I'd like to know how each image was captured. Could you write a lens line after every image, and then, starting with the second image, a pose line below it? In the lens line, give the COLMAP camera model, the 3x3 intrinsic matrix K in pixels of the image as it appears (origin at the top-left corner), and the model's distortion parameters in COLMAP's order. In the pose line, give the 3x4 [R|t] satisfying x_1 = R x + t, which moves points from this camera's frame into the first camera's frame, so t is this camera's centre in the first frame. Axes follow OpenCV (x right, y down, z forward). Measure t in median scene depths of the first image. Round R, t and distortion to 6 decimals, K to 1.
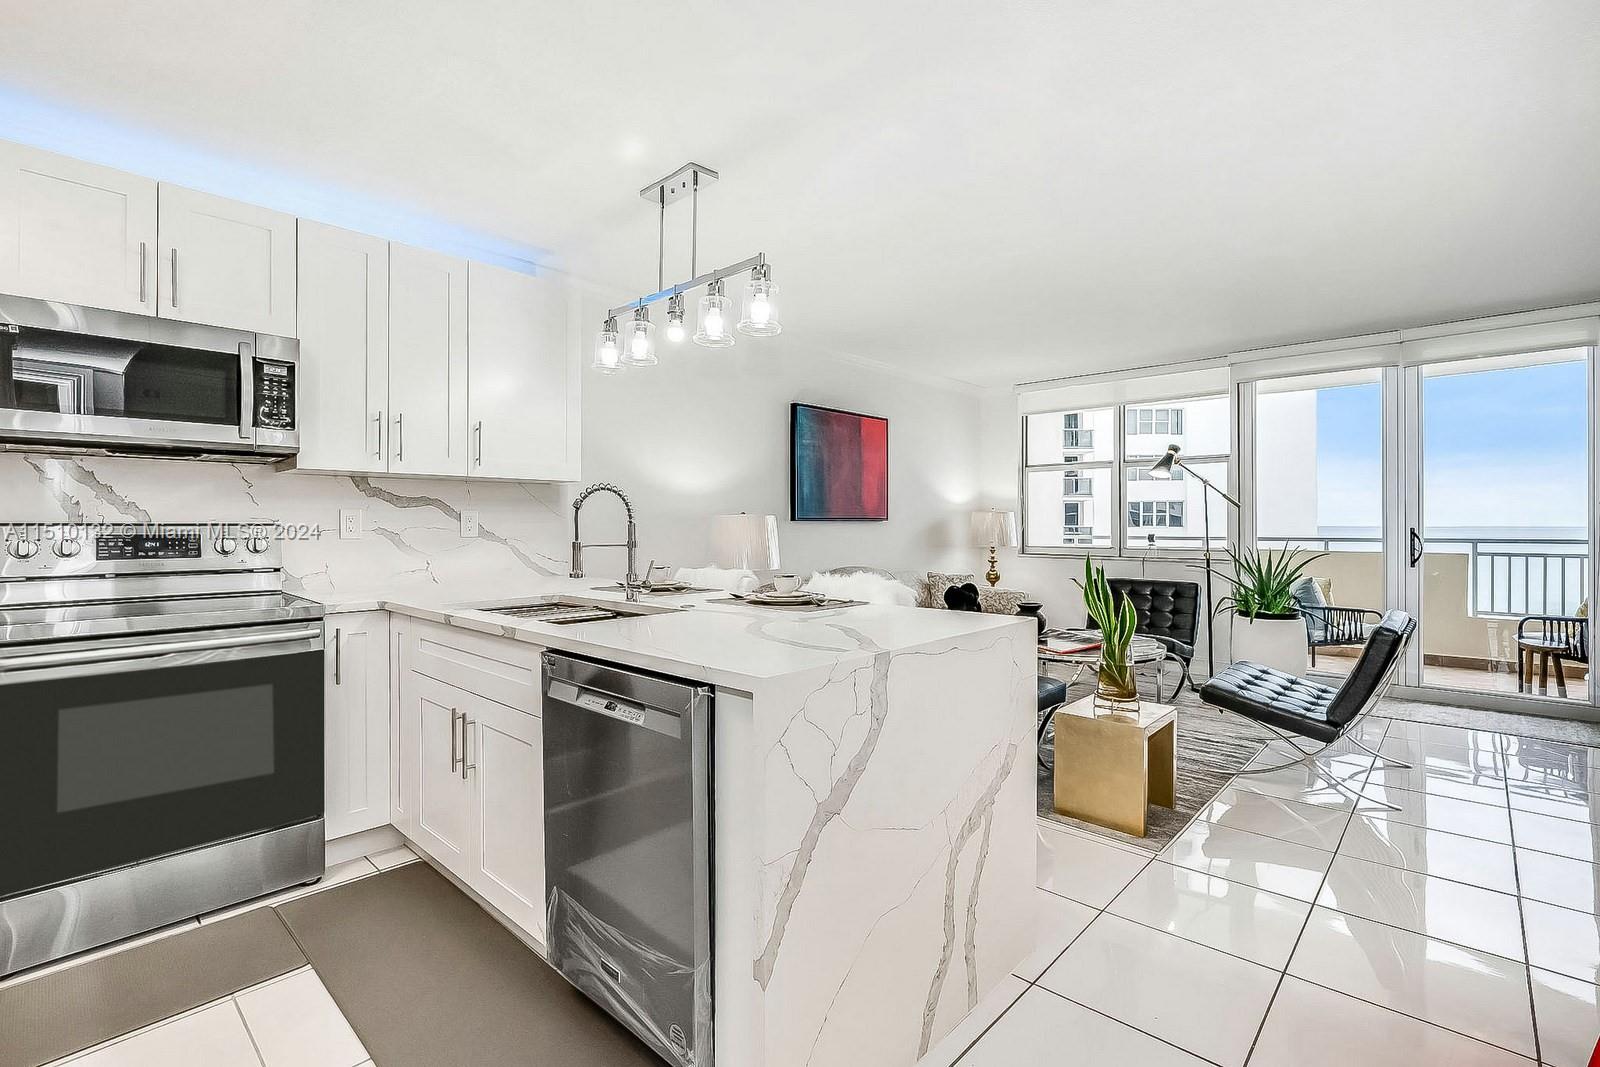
lens RADIAL K [[737.0, 0, 775.7], [0, 737.0, 526.0], [0, 0, 1]] dist [-0.022003, -0.000710]
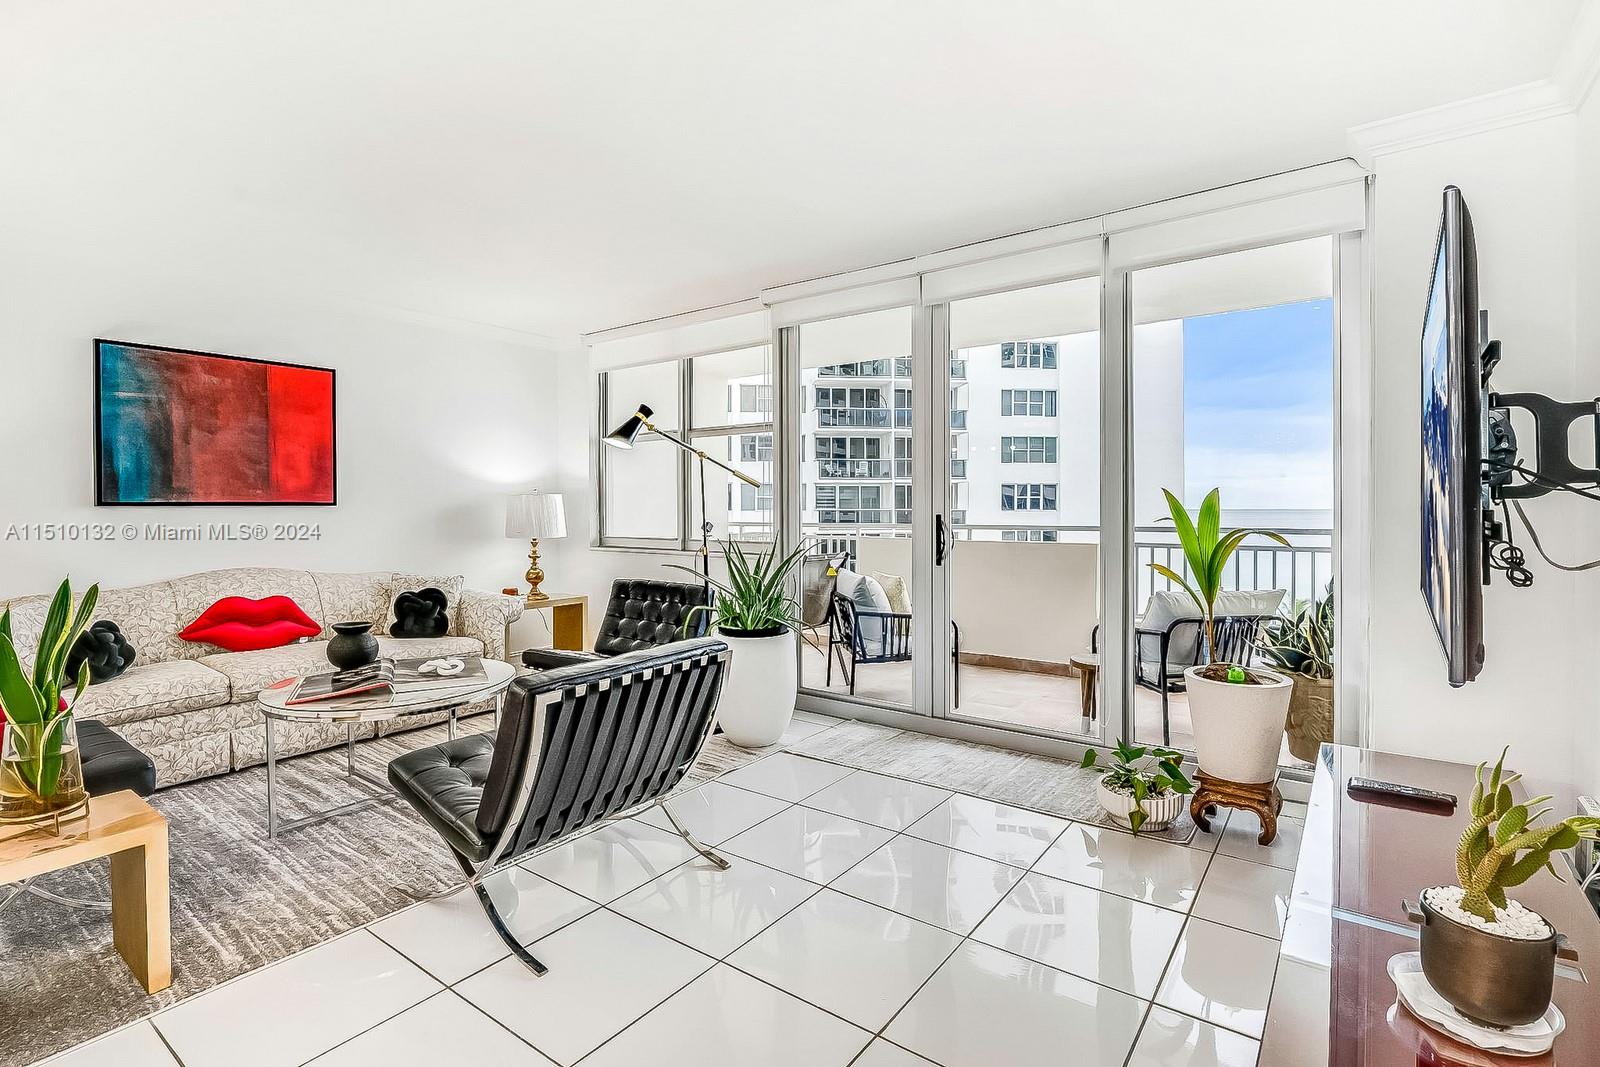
lens RADIAL K [[770.5, 0, 790.4], [0, 770.5, 520.6], [0, 0, 1]] dist [-0.001504, -0.000403]
pose [[0.992222, -0.001666, 0.124469, 0.536343], [-0.000135, 0.999896, 0.014456, -0.003322], [-0.124480, -0.014360, 0.992118, 0.167984]]
